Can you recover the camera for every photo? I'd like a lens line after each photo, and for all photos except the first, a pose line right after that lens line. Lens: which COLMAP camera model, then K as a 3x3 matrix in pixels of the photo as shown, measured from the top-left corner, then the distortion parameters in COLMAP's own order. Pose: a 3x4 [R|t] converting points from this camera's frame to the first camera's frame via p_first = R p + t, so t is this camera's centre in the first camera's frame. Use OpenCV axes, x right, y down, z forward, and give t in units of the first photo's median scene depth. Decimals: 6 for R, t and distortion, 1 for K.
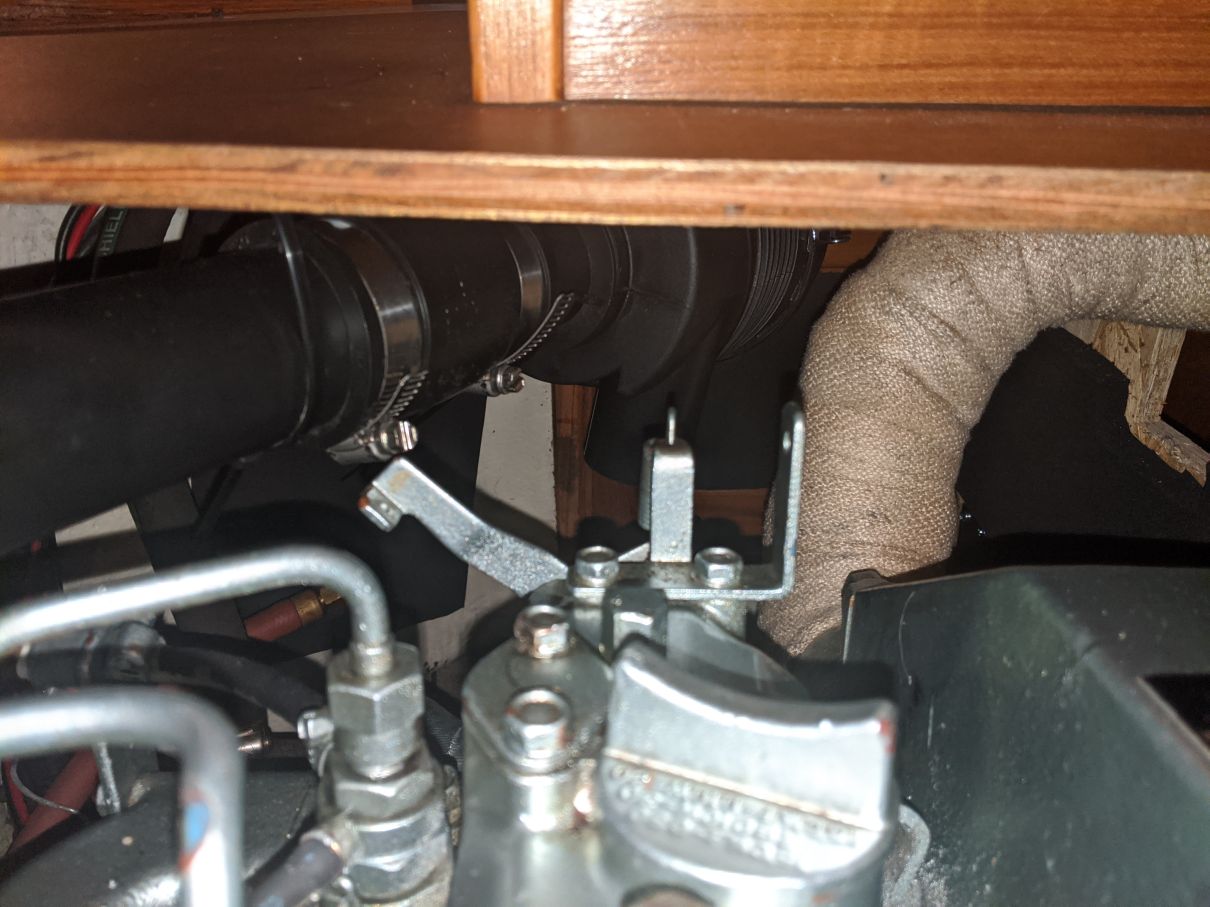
lens RADIAL K [[973.4, 0, 603.7], [0, 973.4, 454.2], [0, 0, 1]] dist [0.005691, -0.050711]
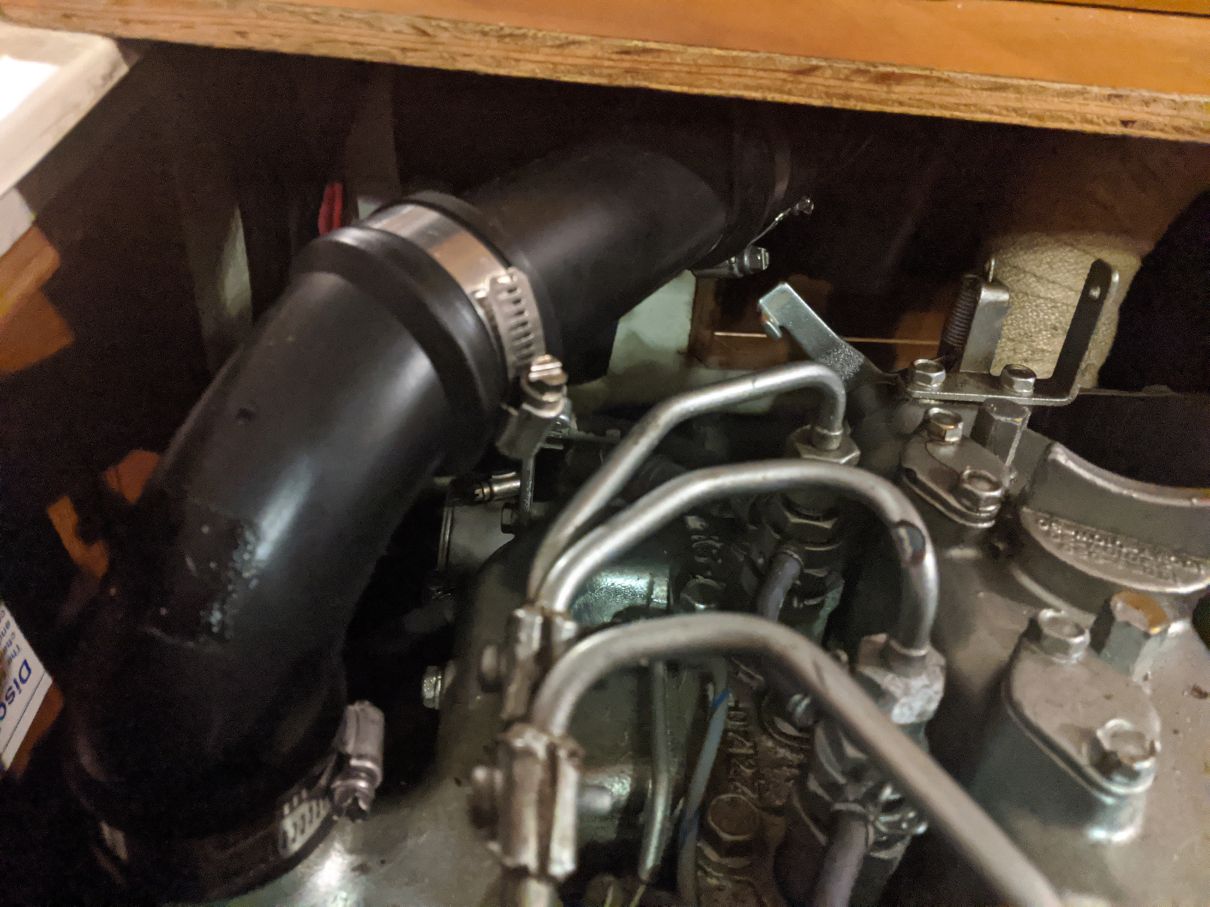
lens RADIAL K [[973.4, 0, 608.1], [0, 973.4, 456.3], [0, 0, 1]] dist [0.005691, -0.050711]
pose [[0.998450, 0.052504, 0.018462, -0.582445], [-0.055431, 0.967832, 0.245416, -0.097736], [-0.004983, -0.246059, 0.969242, -0.394216]]
